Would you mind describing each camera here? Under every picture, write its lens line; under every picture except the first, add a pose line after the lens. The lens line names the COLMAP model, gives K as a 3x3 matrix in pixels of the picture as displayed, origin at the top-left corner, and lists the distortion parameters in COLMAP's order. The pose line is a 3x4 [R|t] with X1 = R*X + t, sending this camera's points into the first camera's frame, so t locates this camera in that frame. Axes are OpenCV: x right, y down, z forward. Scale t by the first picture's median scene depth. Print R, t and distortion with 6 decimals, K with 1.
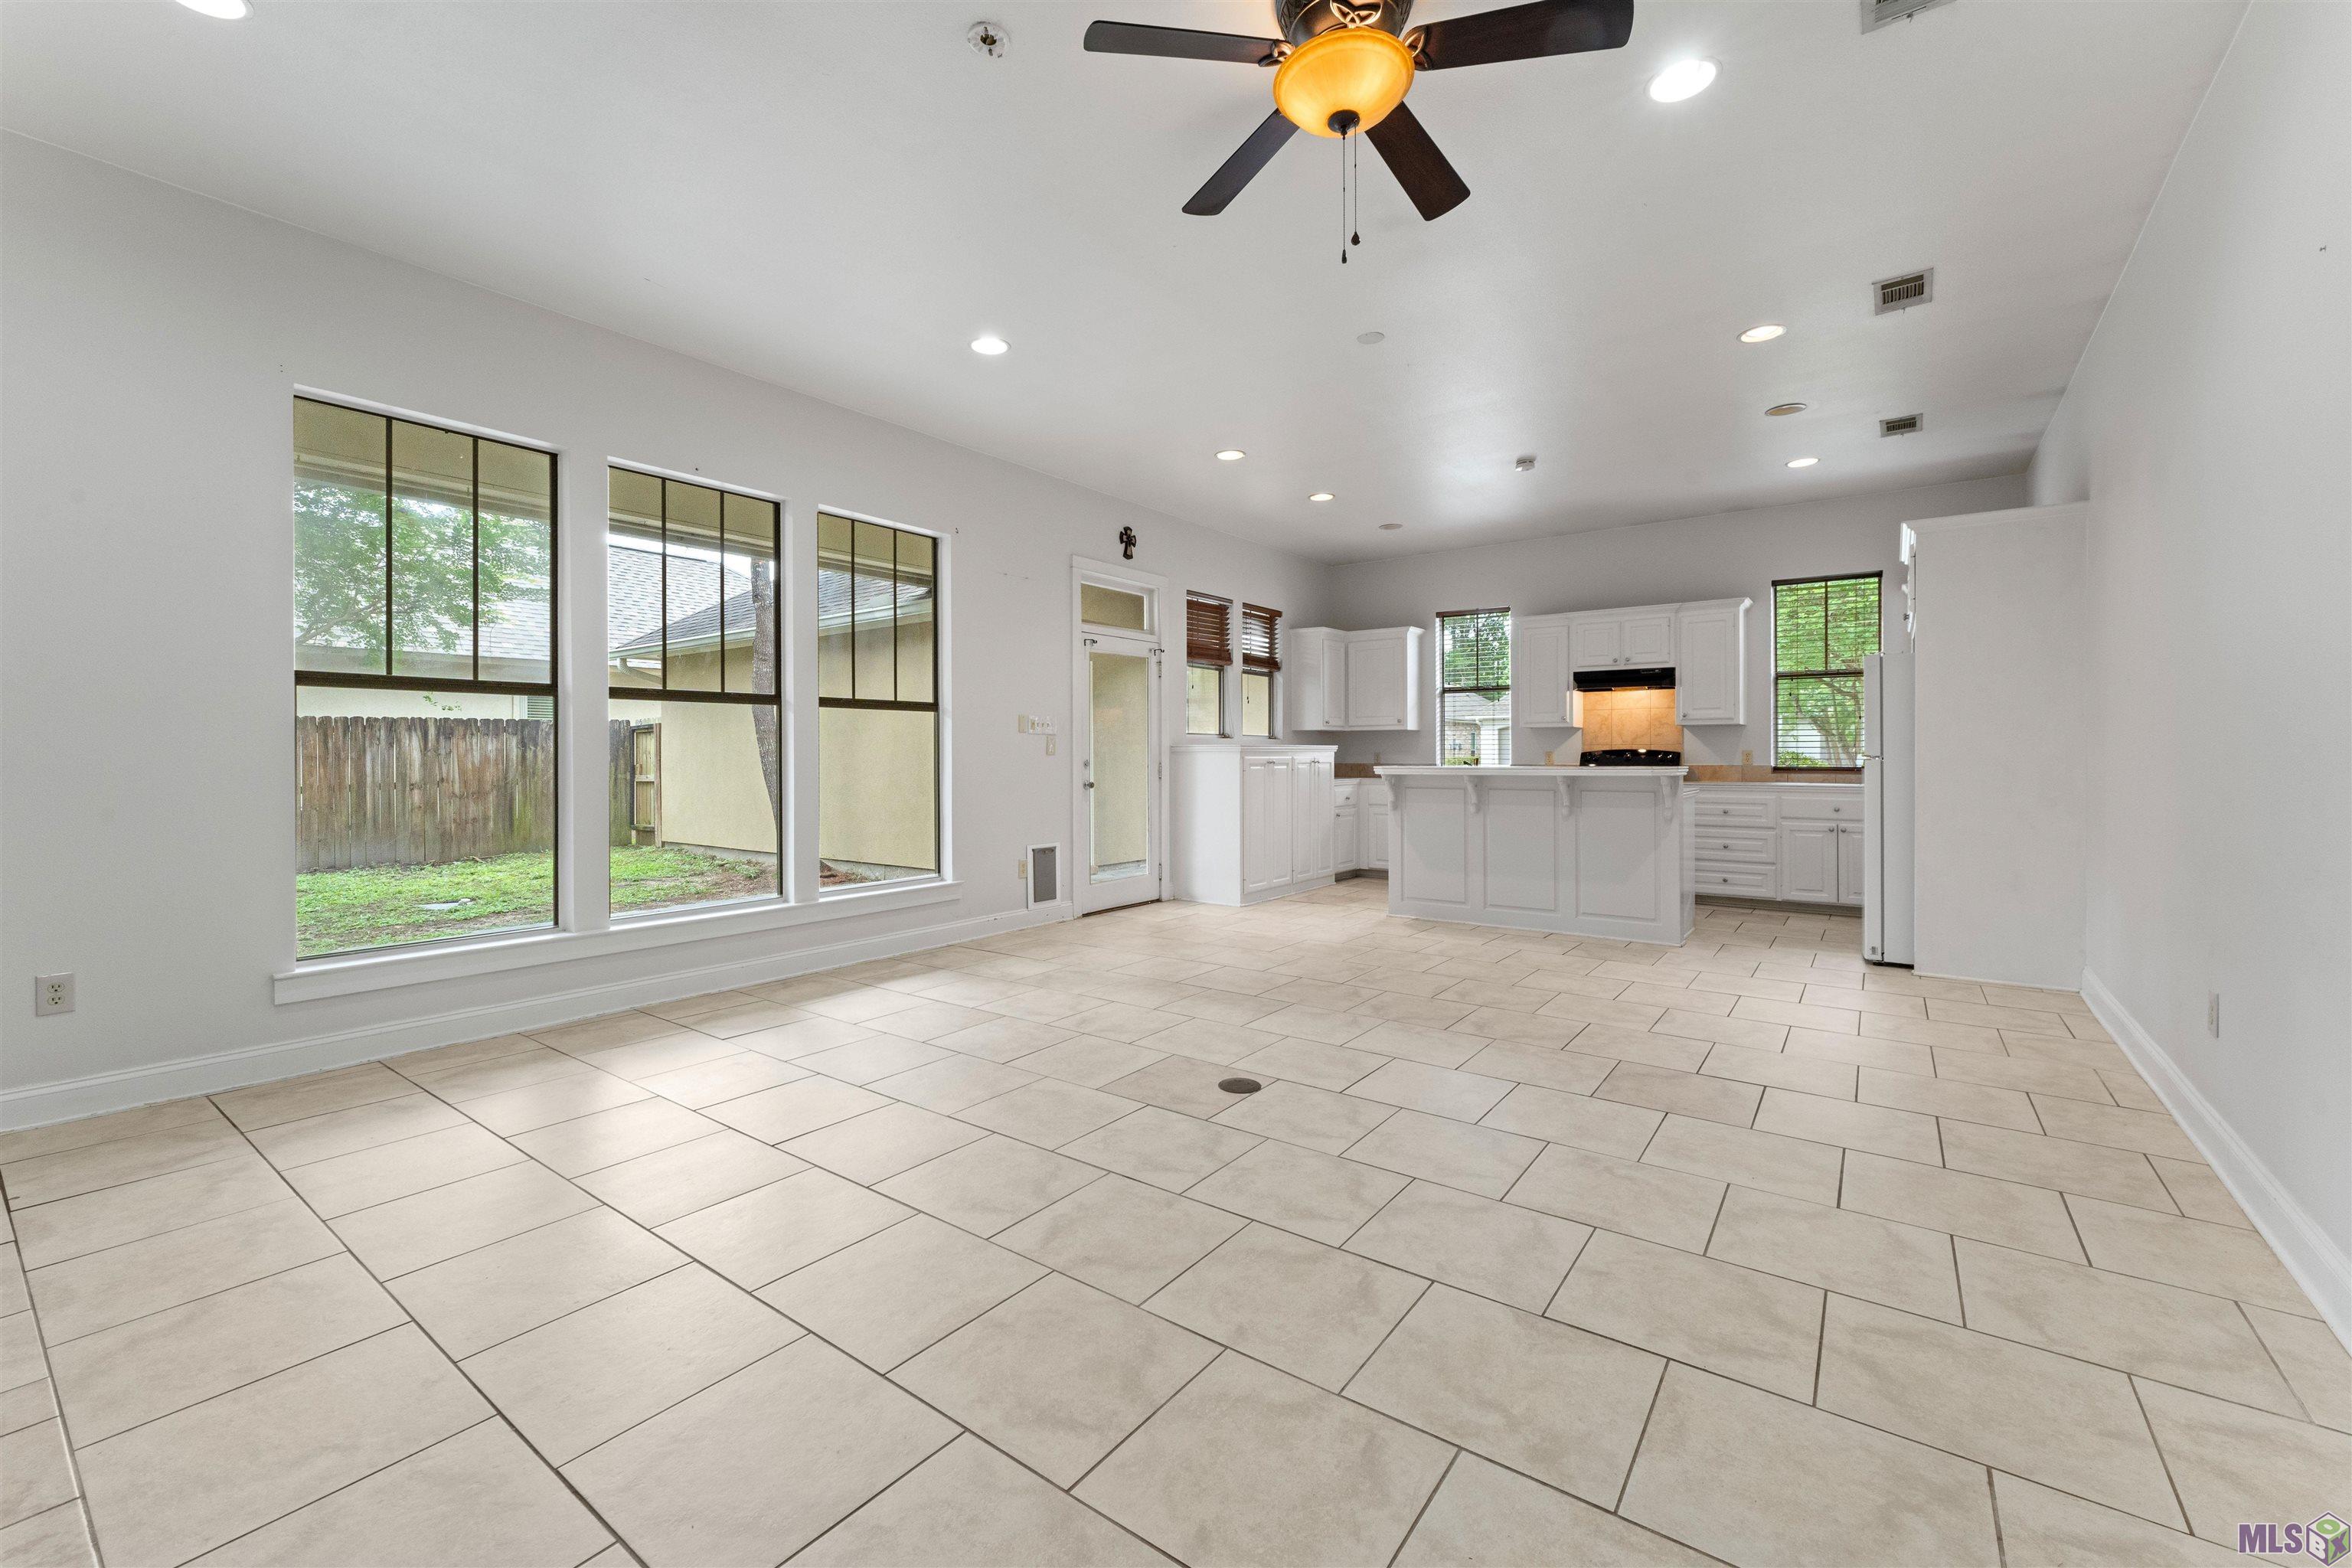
lens RADIAL K [[953.6, 0, 1173.4], [0, 953.6, 761.4], [0, 0, 1]] dist [0.000926, 0.000097]
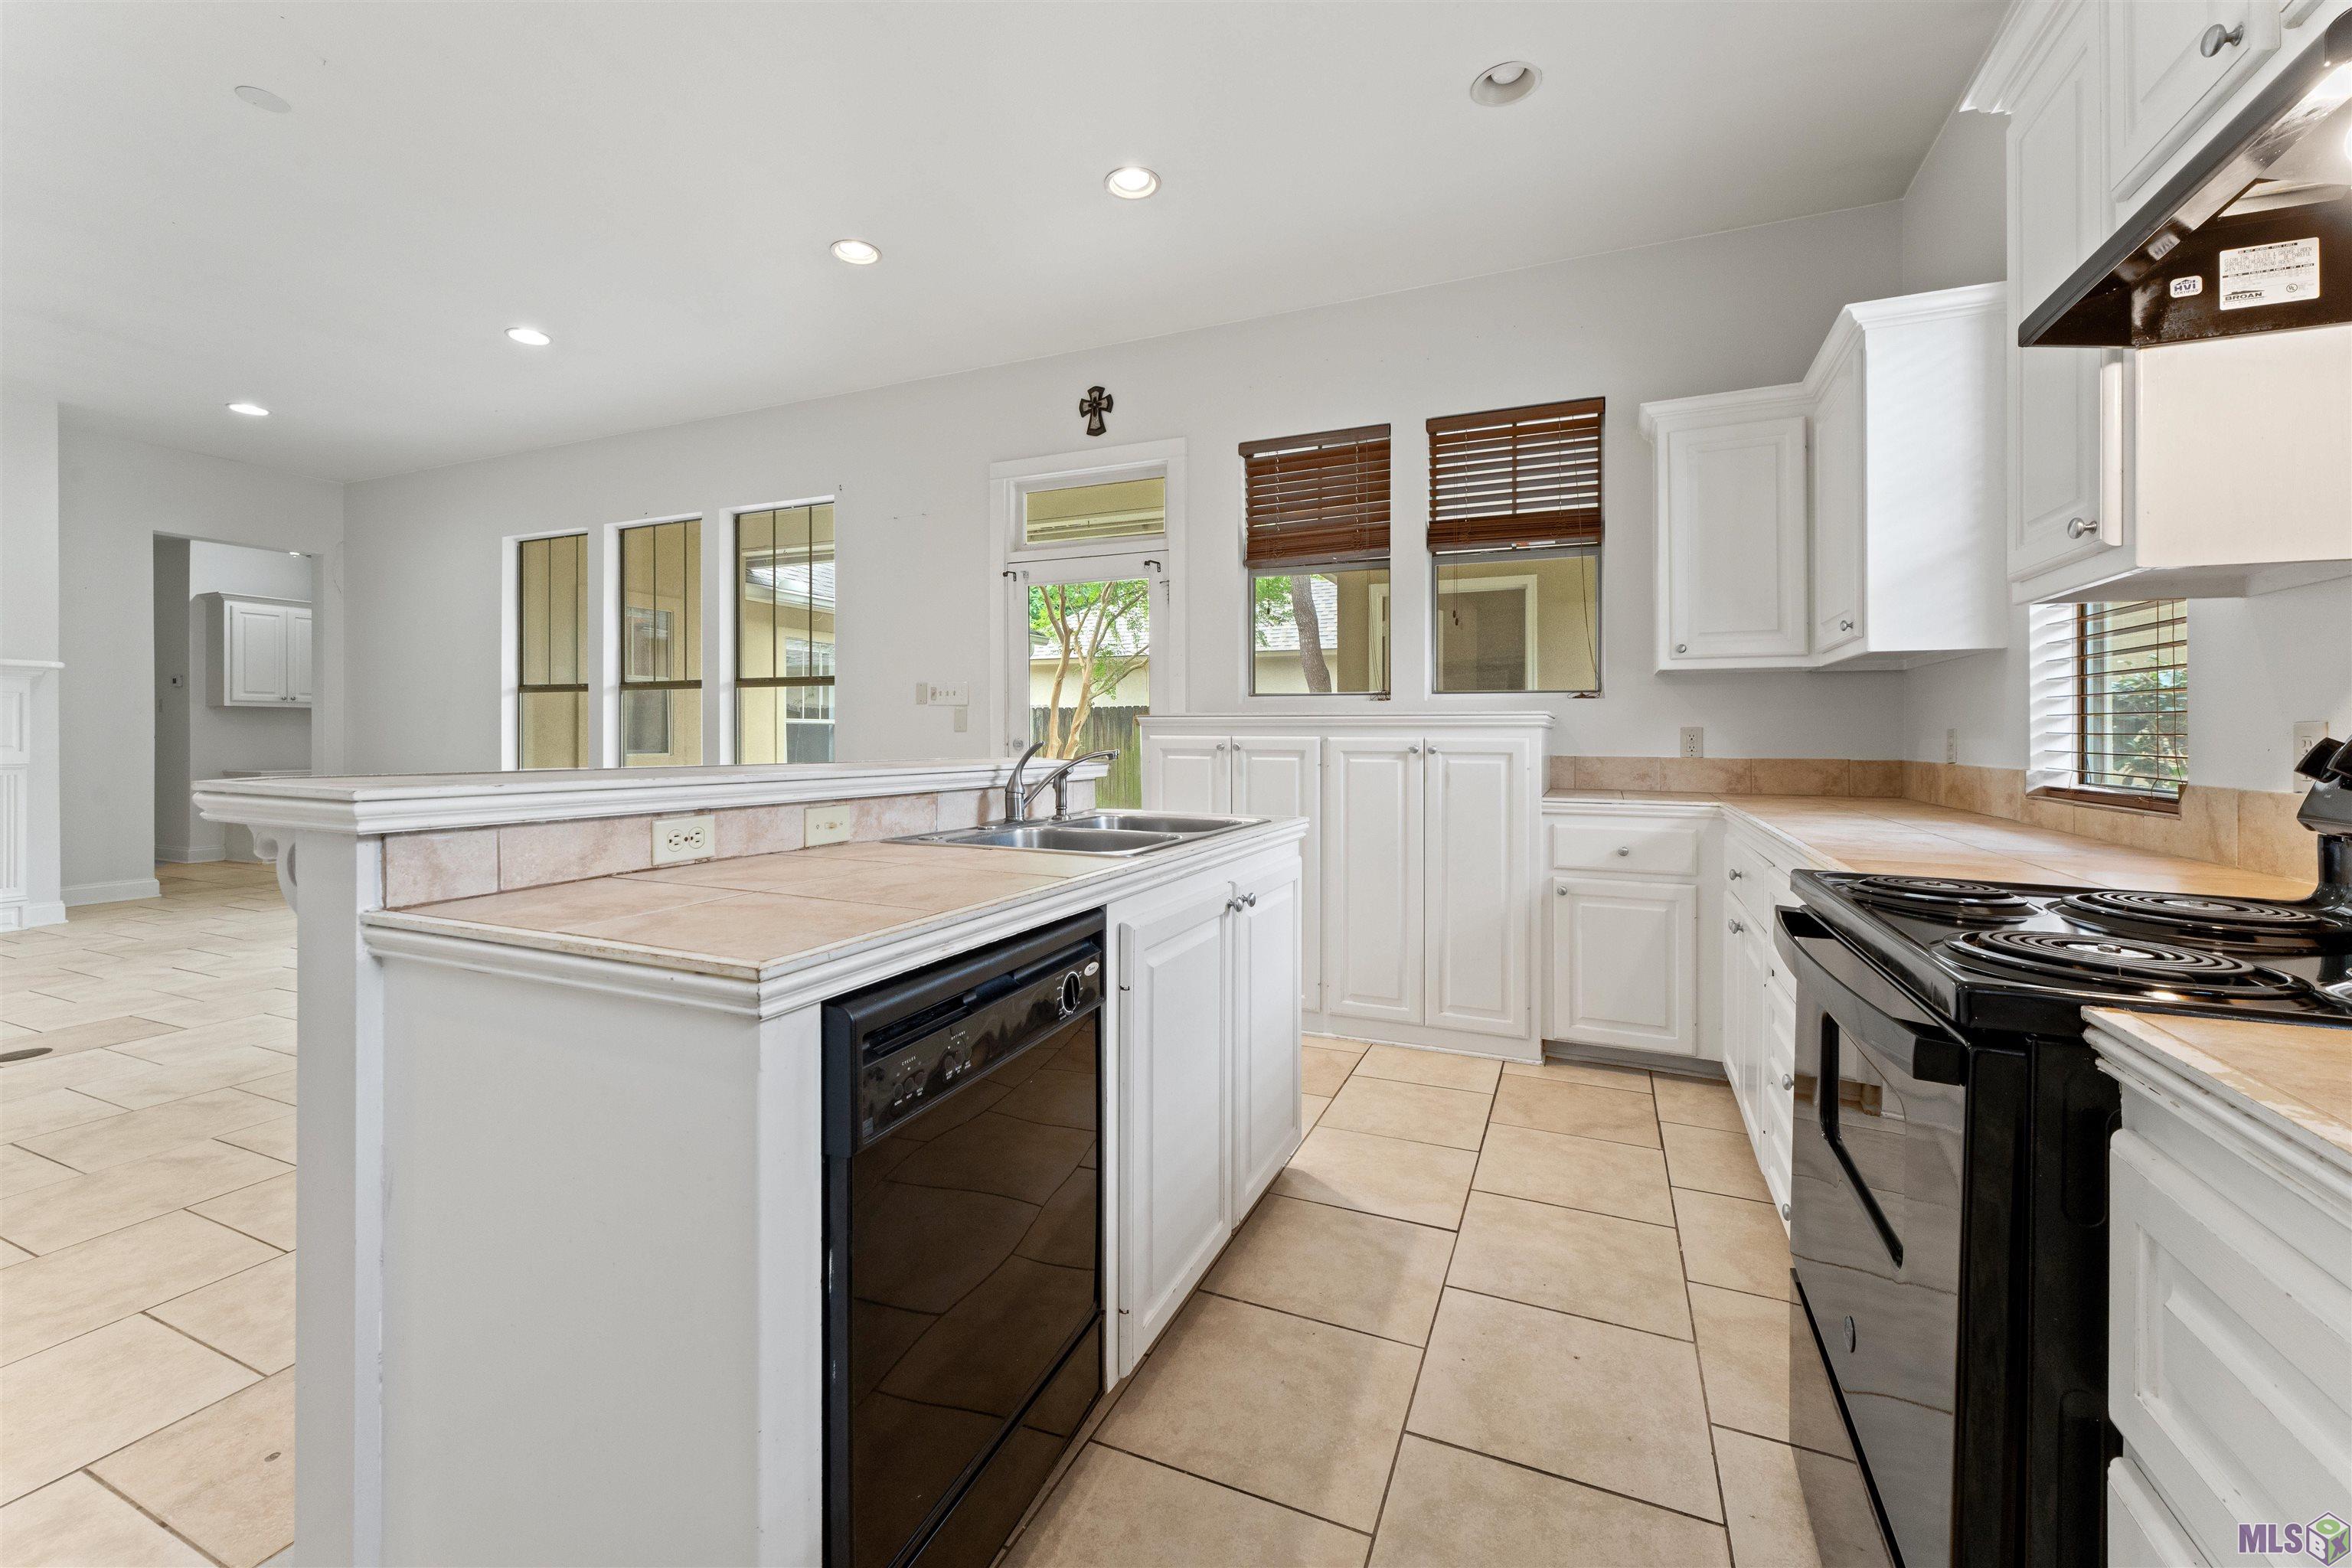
lens RADIAL K [[953.6, 0, 1171.2], [0, 953.6, 735.2], [0, 0, 1]] dist [0.000926, 0.000097]
pose [[0.222633, 0.005077, -0.974889, 0.608770], [-0.012124, 0.999924, 0.002439, -0.006656], [0.974827, 0.011277, 0.222678, 0.905484]]
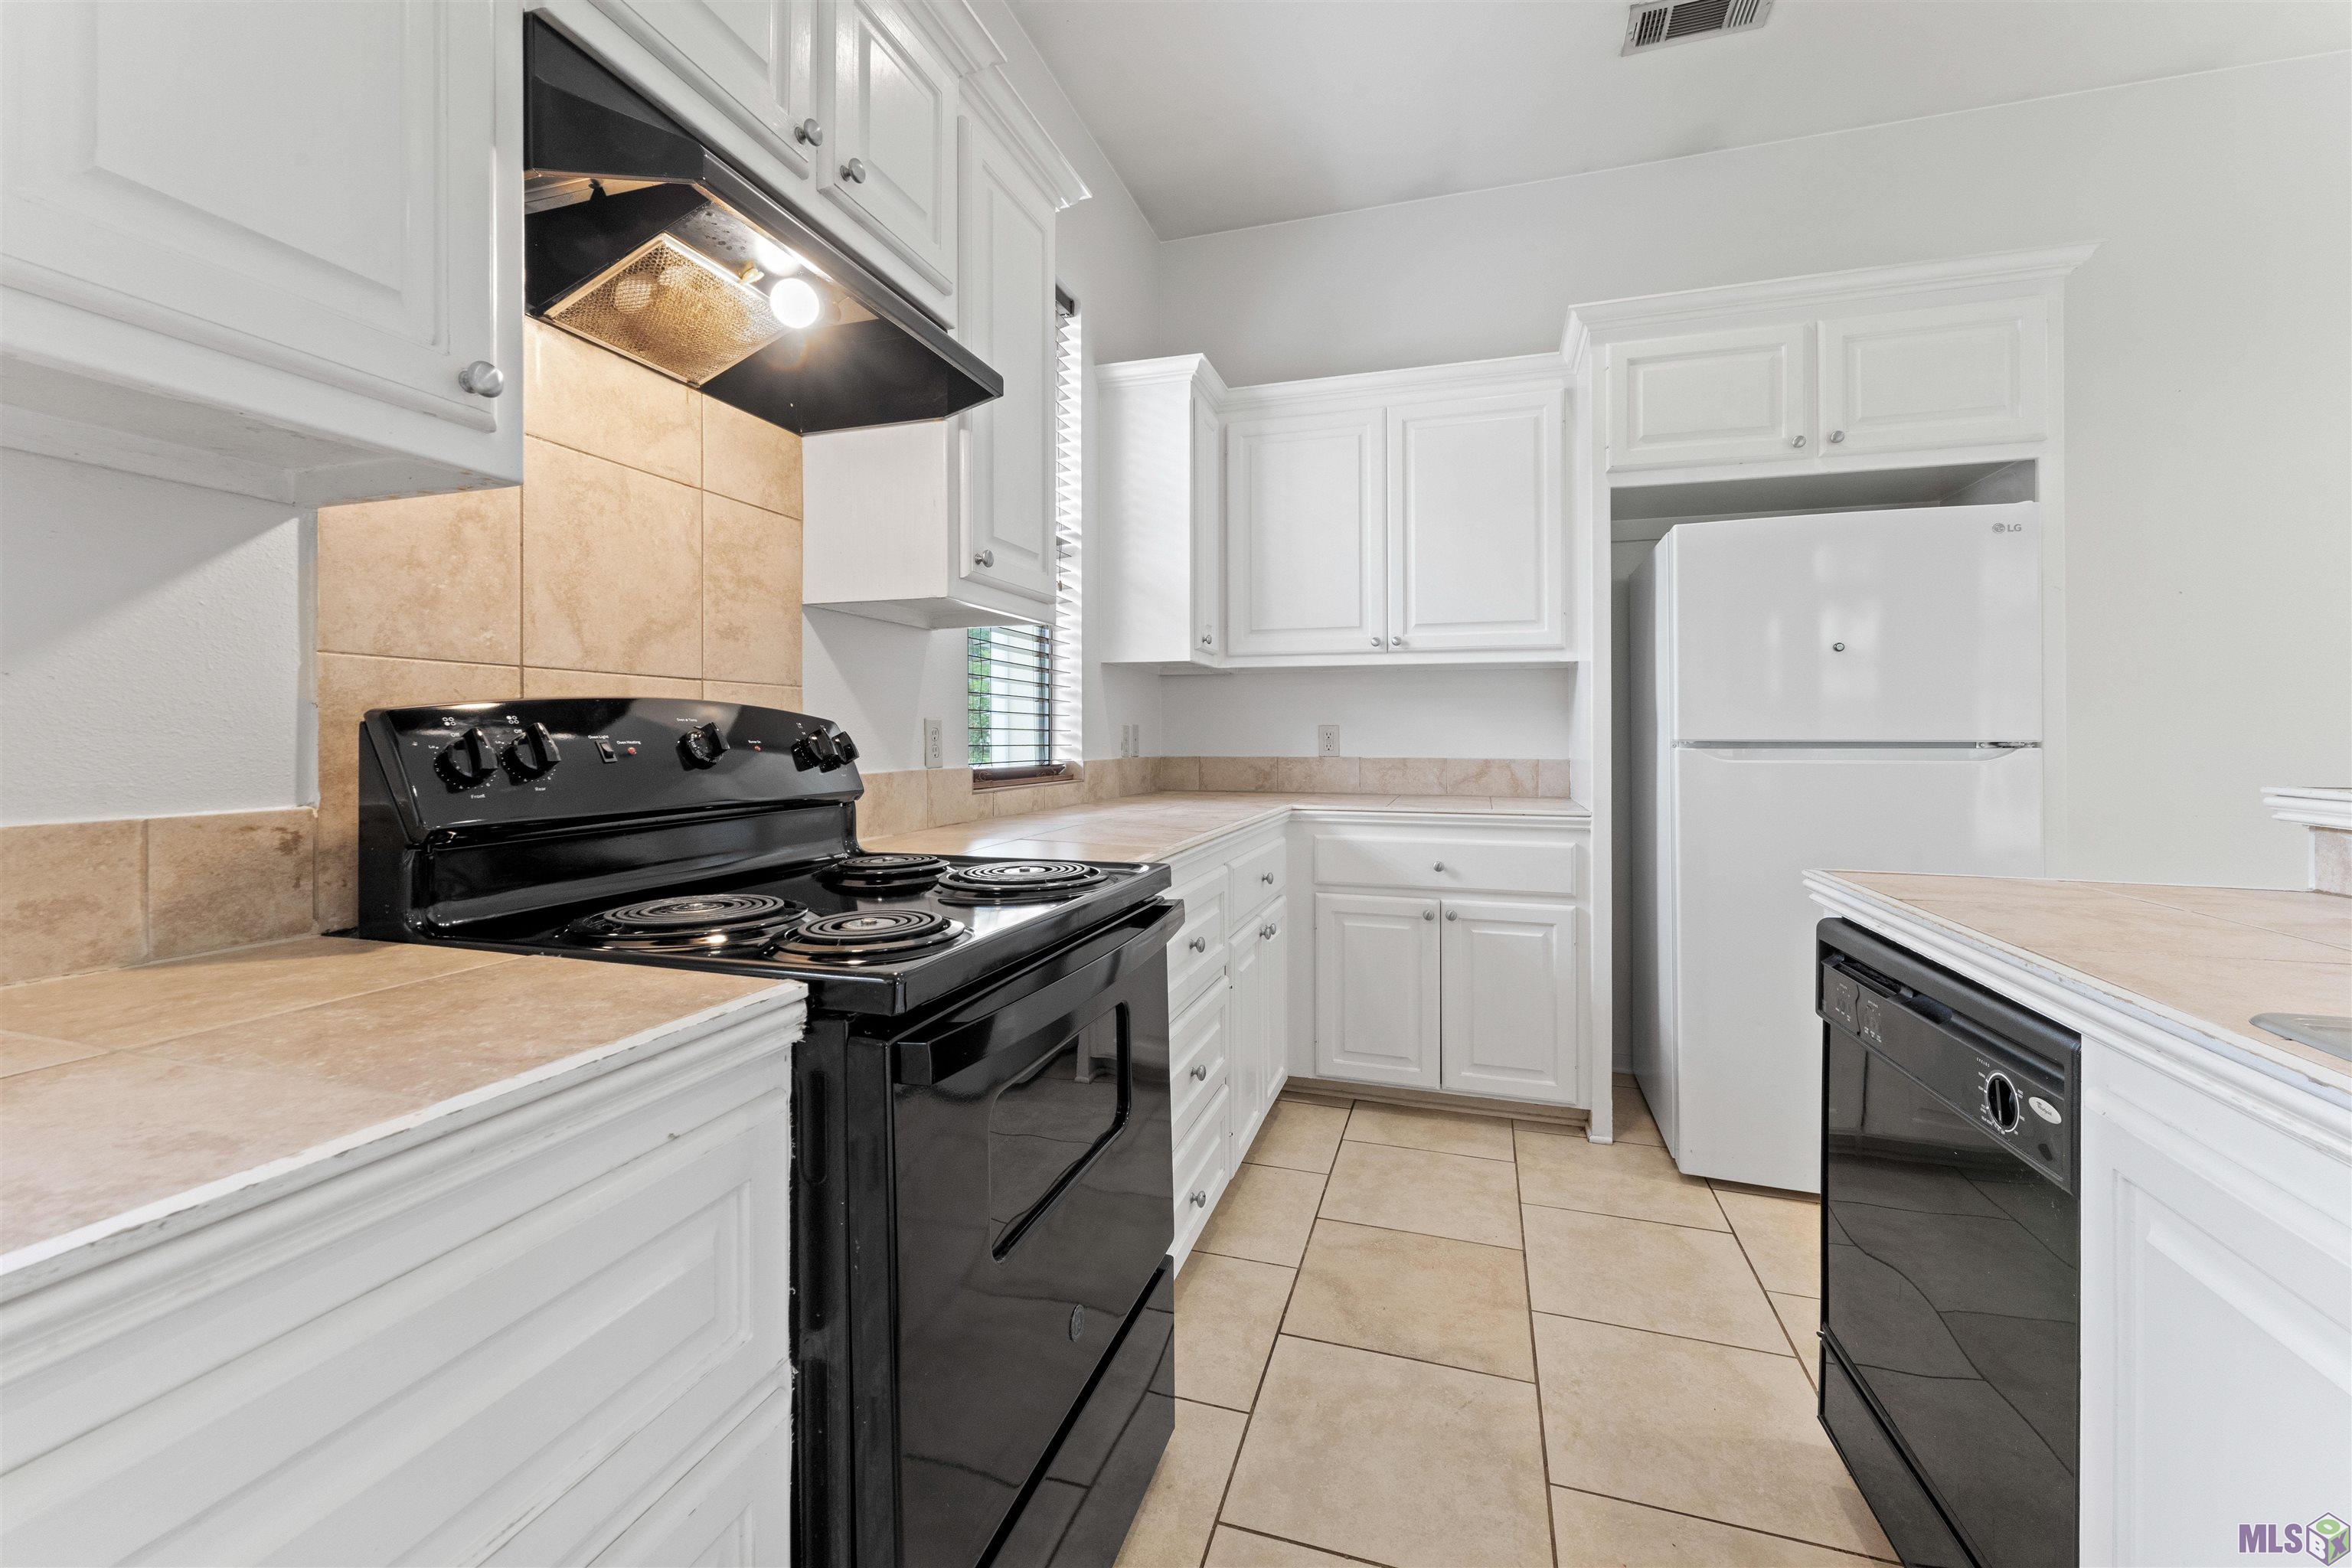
lens RADIAL K [[953.6, 0, 1176.3], [0, 953.6, 728.4], [0, 0, 1]] dist [0.000926, 0.000097]
pose [[-0.324000, 0.006495, 0.946035, 0.322432], [0.001951, 0.999979, -0.006198, -0.007134], [-0.946055, -0.000162, -0.324006, 1.088365]]
